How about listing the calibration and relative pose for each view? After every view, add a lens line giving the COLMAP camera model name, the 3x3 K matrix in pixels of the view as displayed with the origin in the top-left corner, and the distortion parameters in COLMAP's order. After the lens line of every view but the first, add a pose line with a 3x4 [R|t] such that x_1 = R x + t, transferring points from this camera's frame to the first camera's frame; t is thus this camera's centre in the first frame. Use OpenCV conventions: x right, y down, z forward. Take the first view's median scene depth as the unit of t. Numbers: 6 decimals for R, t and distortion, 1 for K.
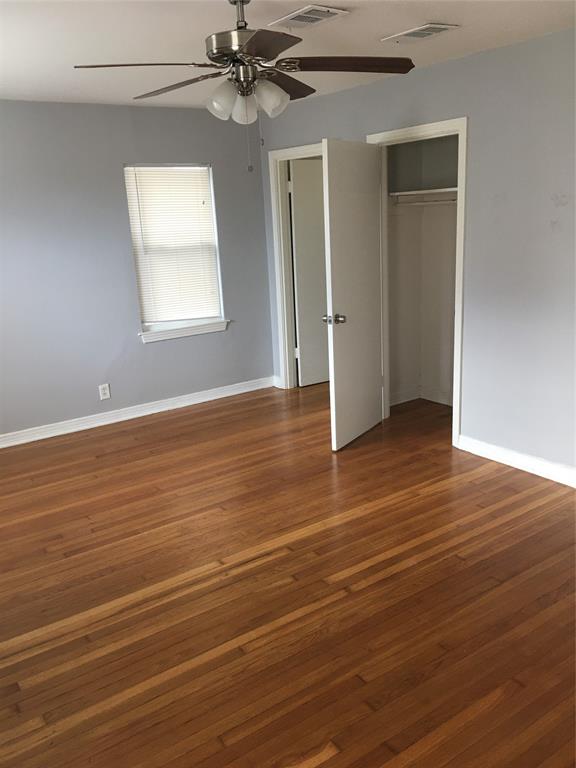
lens RADIAL K [[649.0, 0, 288.0], [0, 649.0, 384.0], [0, 0, 1]] dist [0.083961, -0.102241]
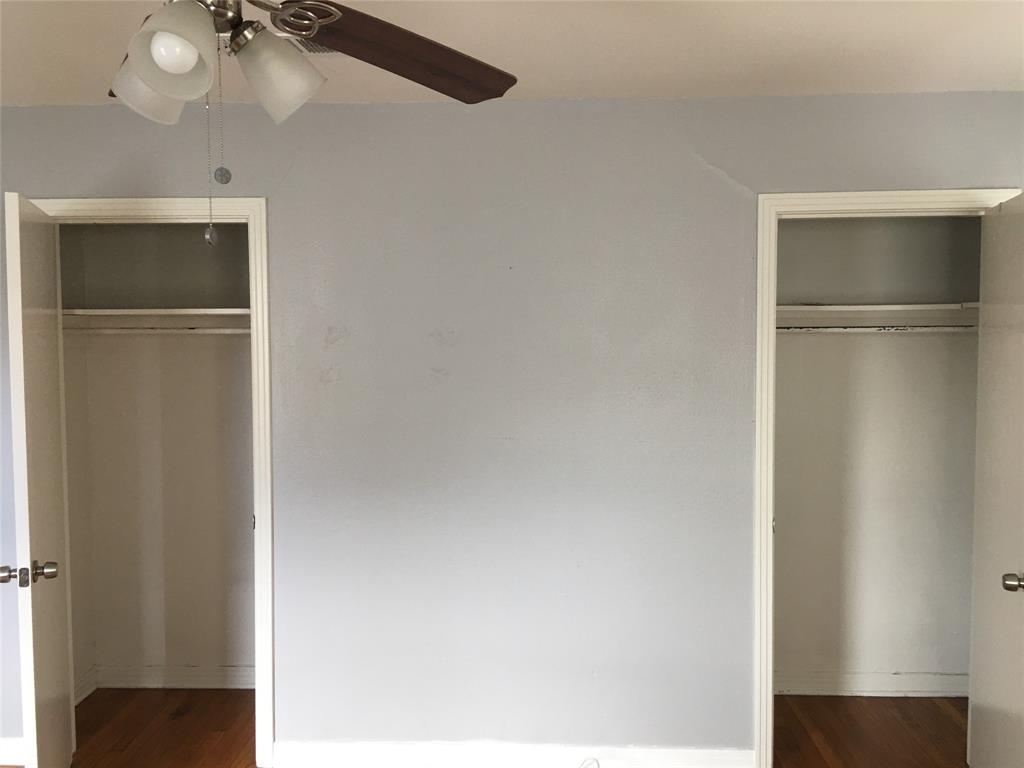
lens RADIAL K [[865.3, 0, 512.0], [0, 865.3, 384.0], [0, 0, 1]] dist [0.083961, -0.102241]
pose [[0.597924, -0.013138, 0.801445, -0.215219], [0.185183, 0.975080, -0.122172, -0.090856], [-0.779868, 0.221463, 0.585457, 0.357462]]
